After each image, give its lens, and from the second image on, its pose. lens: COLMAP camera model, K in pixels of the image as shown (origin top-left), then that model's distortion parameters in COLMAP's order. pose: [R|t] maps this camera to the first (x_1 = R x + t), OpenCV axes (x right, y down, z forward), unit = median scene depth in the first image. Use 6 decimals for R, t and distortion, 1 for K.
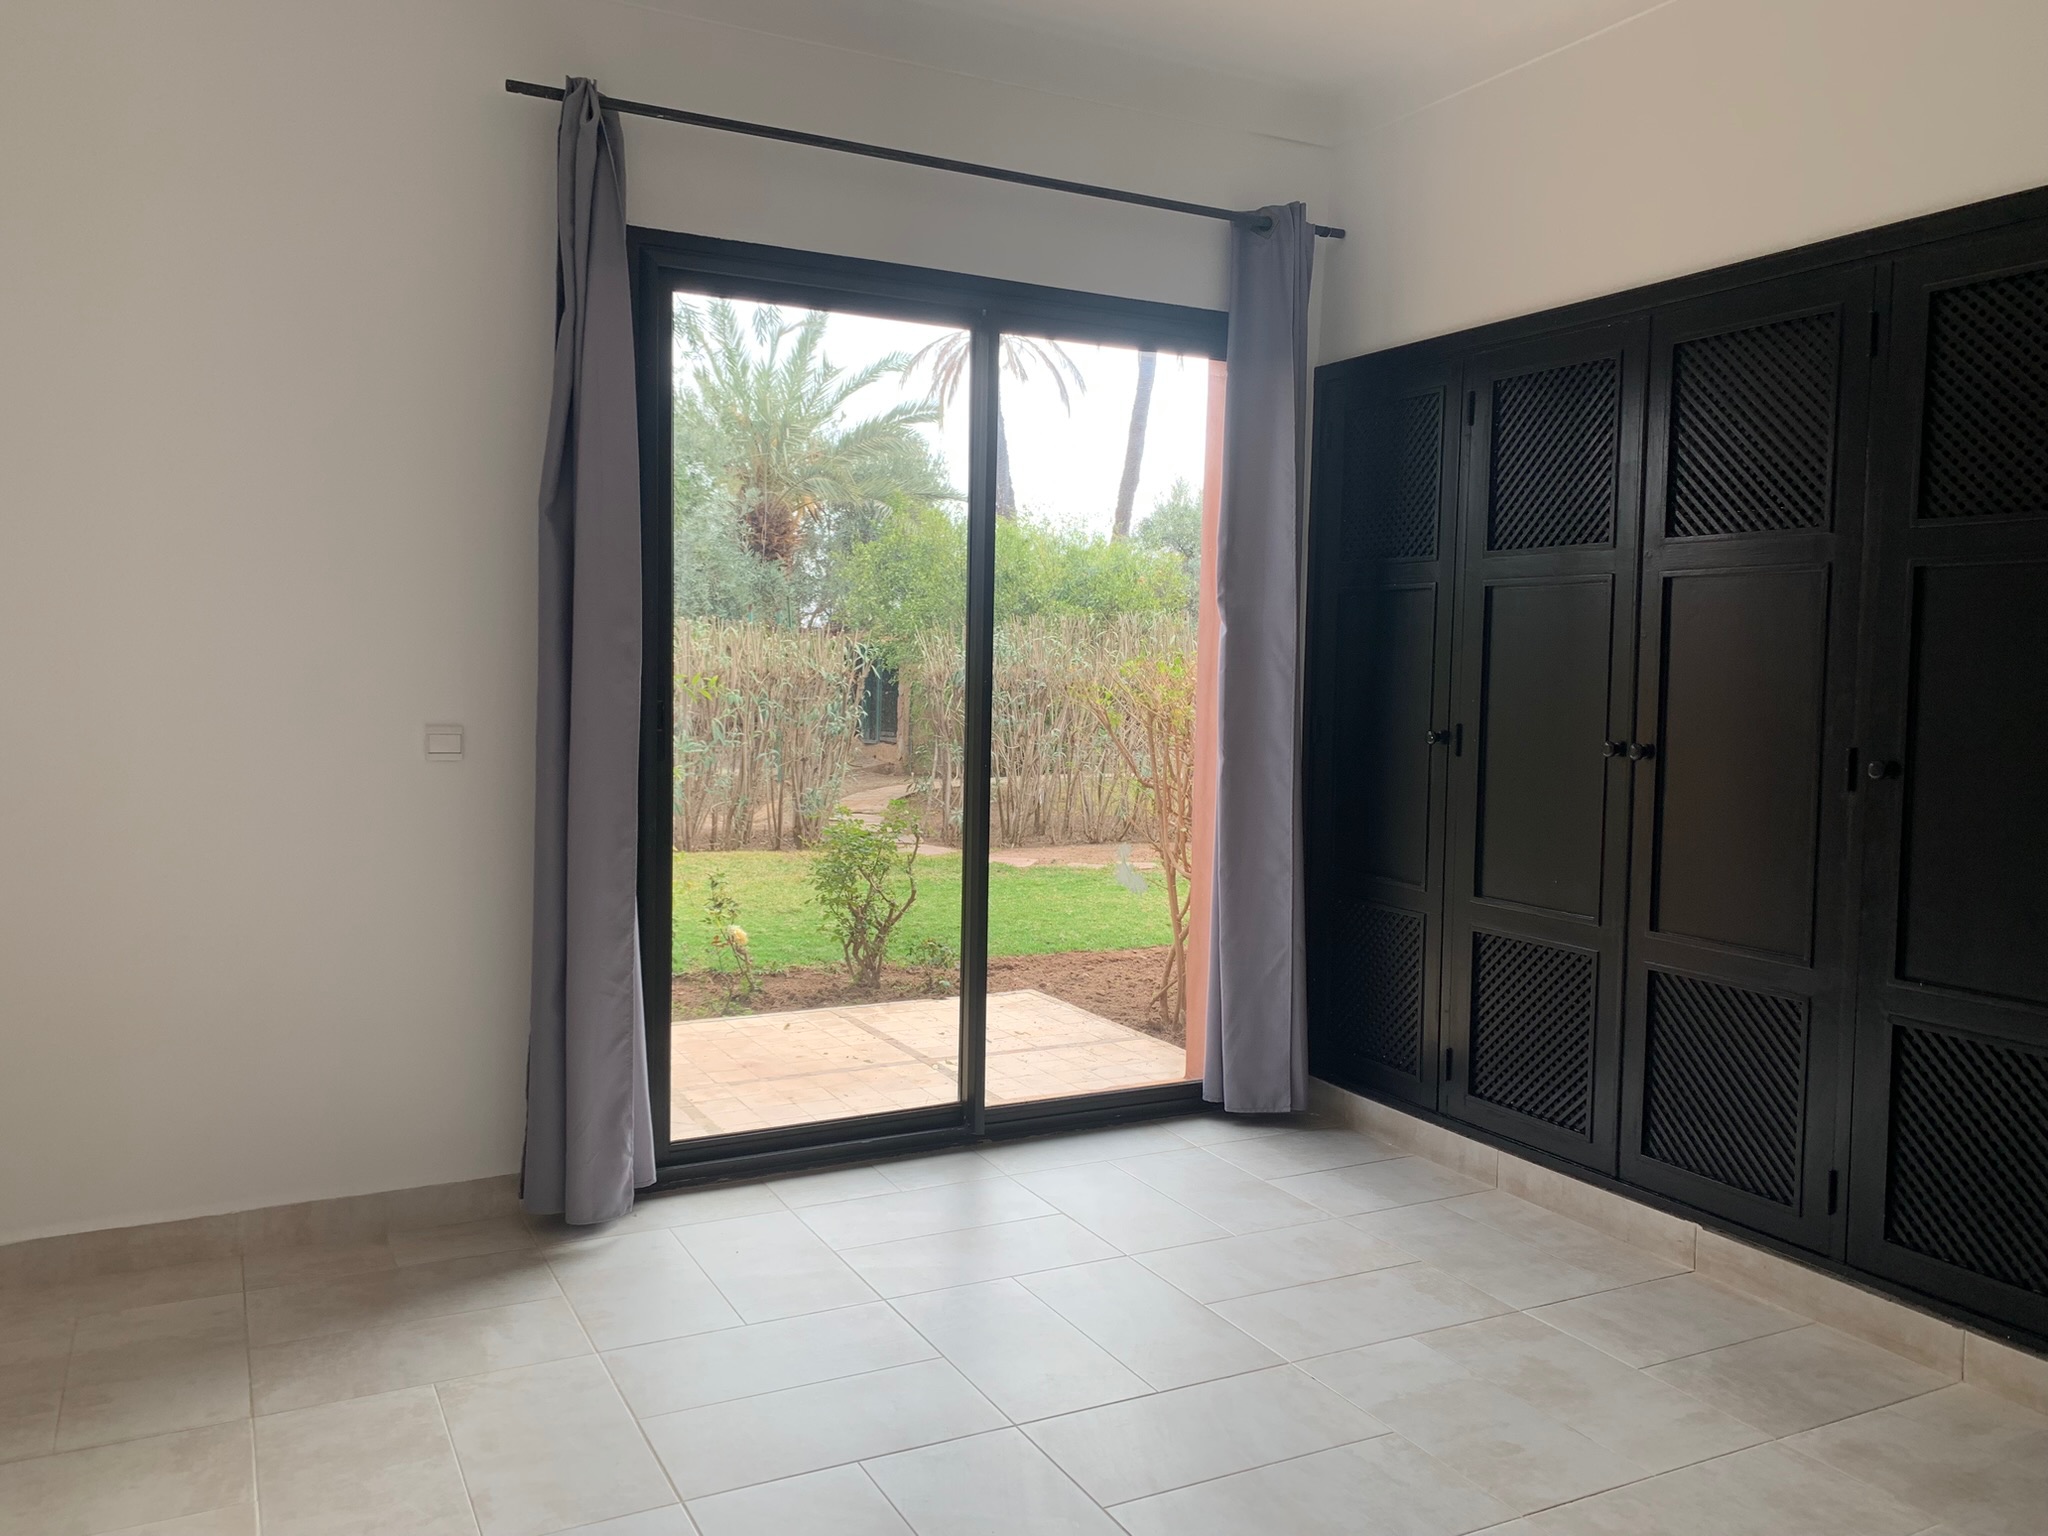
lens RADIAL K [[1584.3, 0, 1024.8], [0, 1584.3, 754.2], [0, 0, 1]] dist [0.018895, 0.009359]
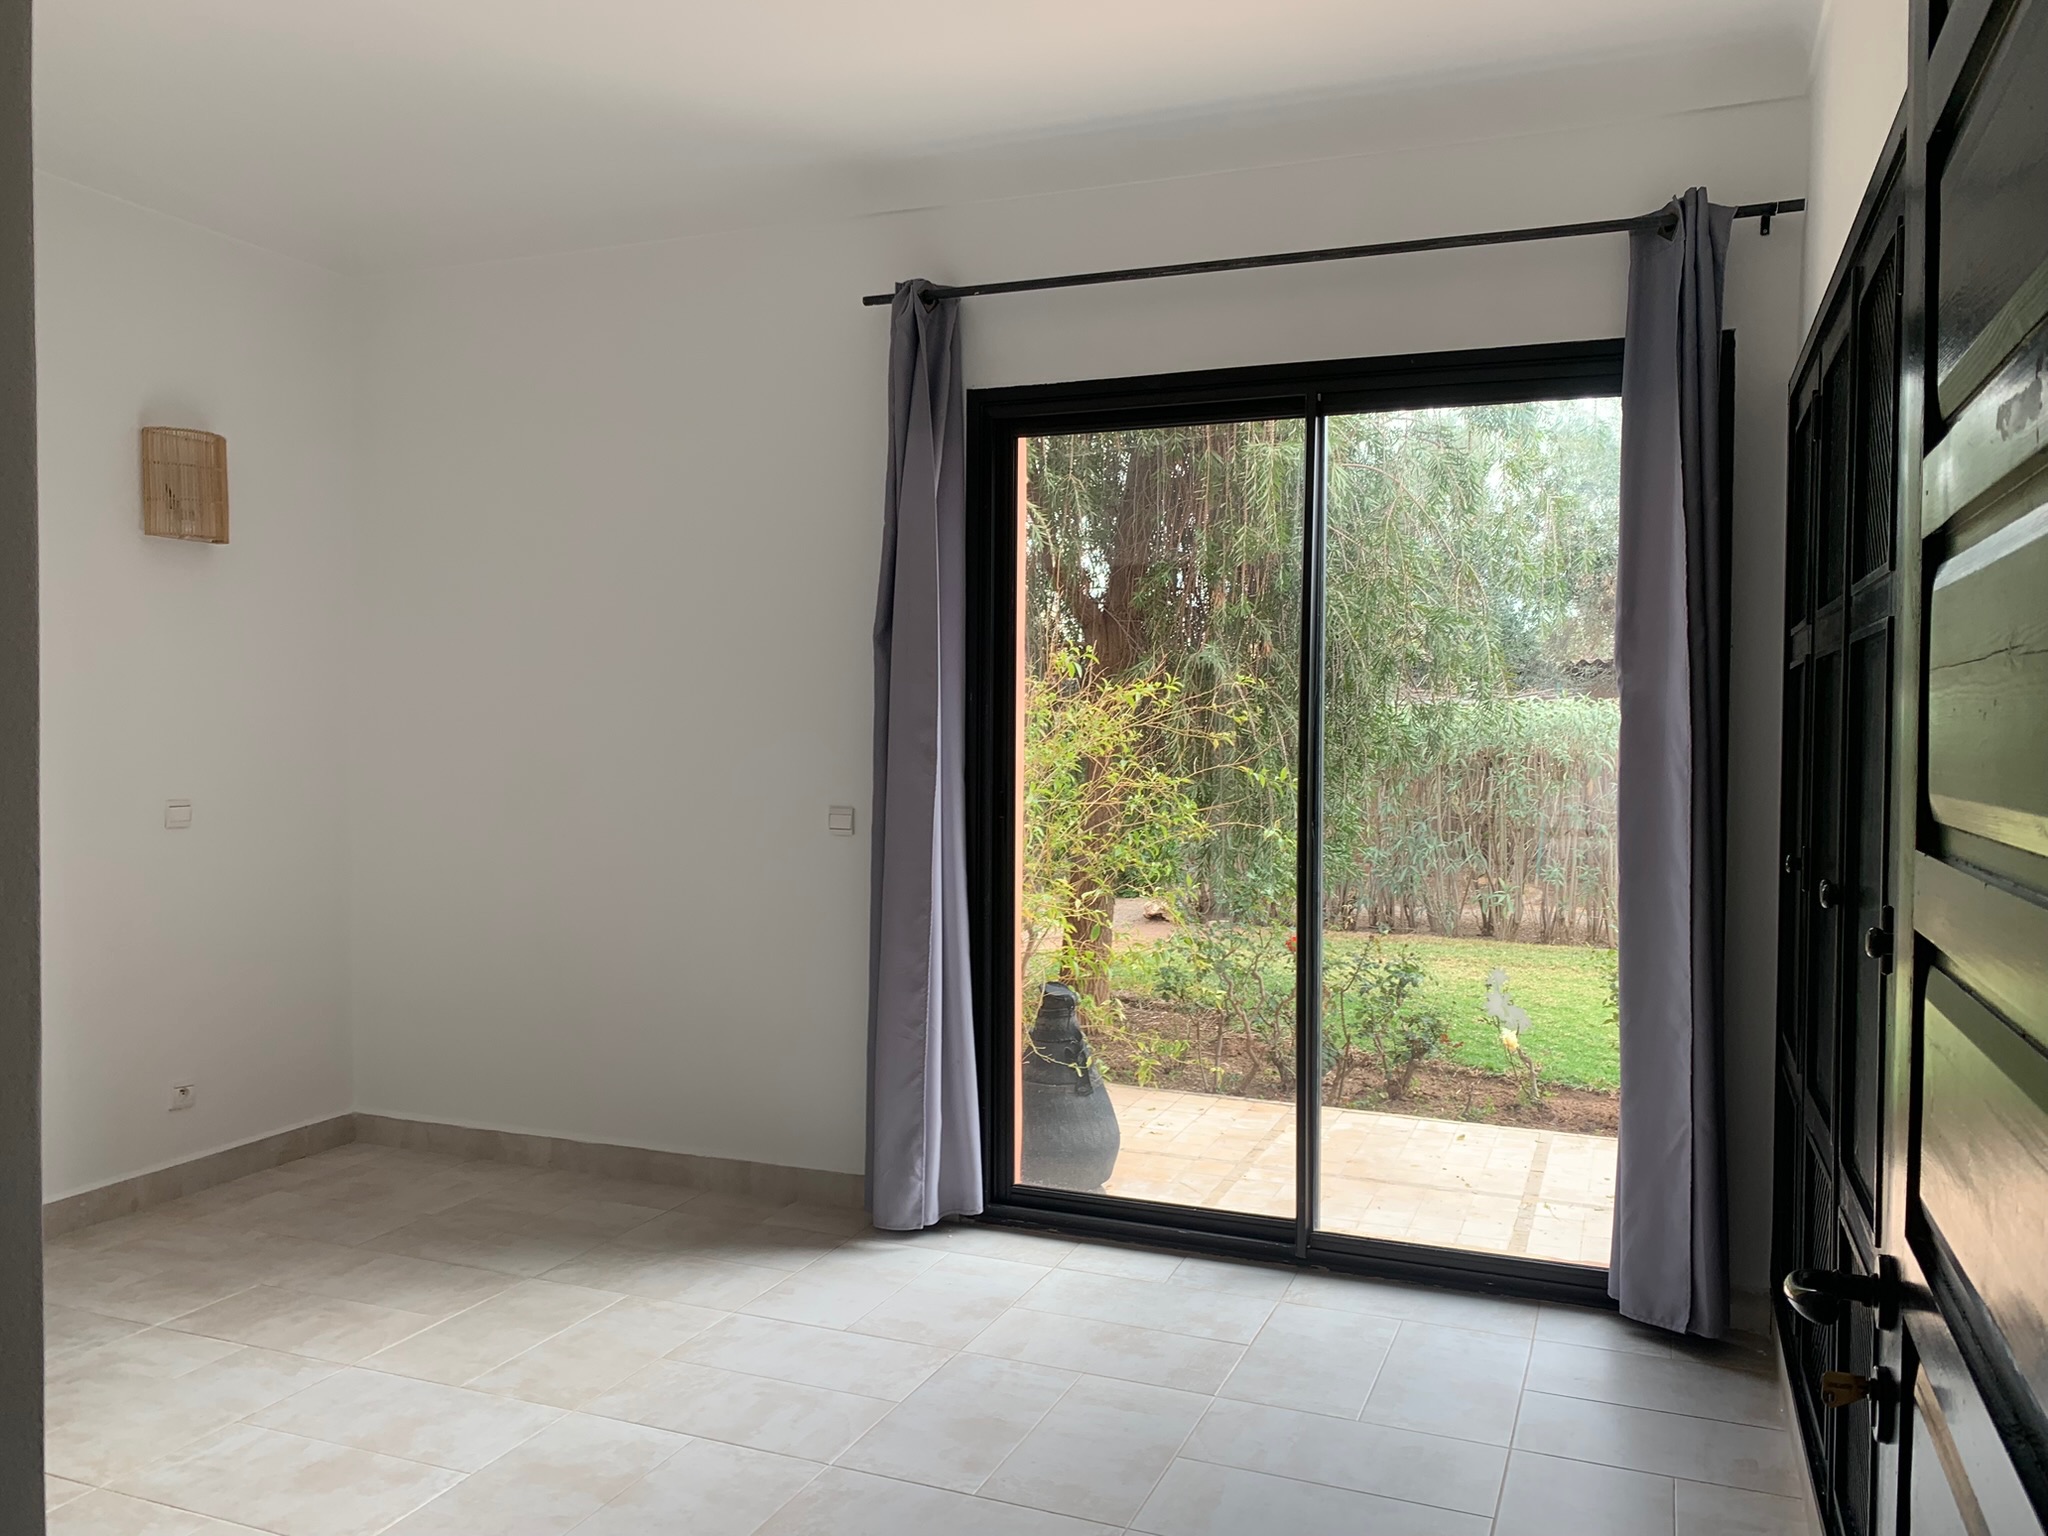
lens RADIAL K [[1584.3, 0, 1021.8], [0, 1584.3, 777.3], [0, 0, 1]] dist [0.018895, 0.009359]
pose [[0.648488, 0.014001, -0.761096, 0.581237], [-0.045467, 0.998758, -0.020367, -0.019219], [0.759866, 0.047812, 0.648319, 0.241849]]
